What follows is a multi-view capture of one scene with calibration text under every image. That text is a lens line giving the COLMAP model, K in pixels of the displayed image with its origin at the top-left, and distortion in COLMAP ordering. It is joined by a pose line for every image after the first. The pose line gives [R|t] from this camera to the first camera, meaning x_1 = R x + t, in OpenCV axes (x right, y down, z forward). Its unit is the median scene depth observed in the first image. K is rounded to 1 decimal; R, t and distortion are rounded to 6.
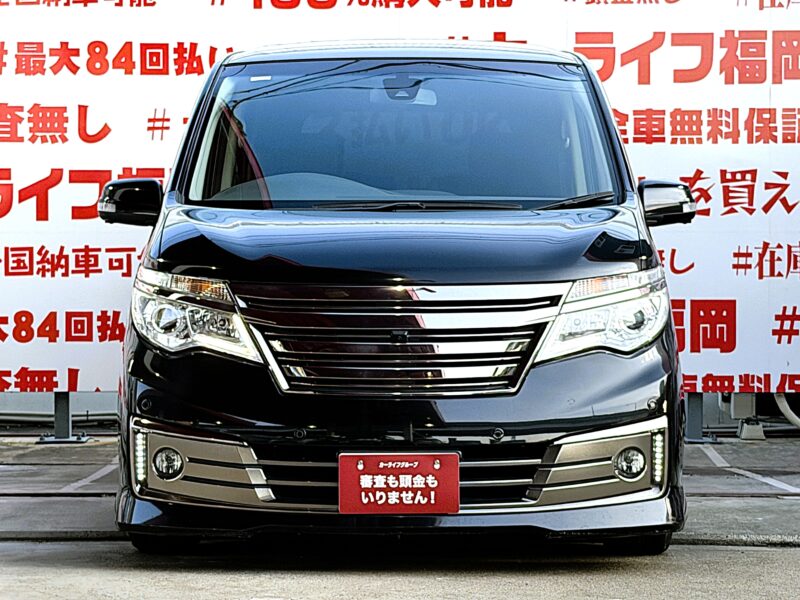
lens RADIAL K [[2210.6, 0, 387.8], [0, 2210.6, 300.1], [0, 0, 1]] dist [0.125219, -0.087522]
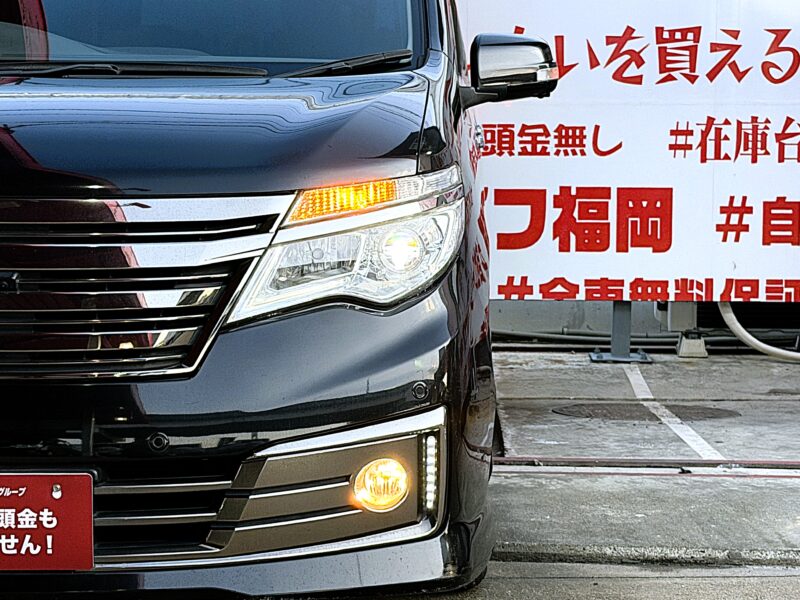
lens RADIAL K [[2210.6, 0, 387.8], [0, 2210.6, 300.1], [0, 0, 1]] dist [0.125219, -0.087522]
pose [[0.999976, 0.006372, -0.002539, 0.054868], [-0.006205, 0.998111, 0.061129, -0.008146], [0.002923, -0.061112, 0.998127, 0.184158]]
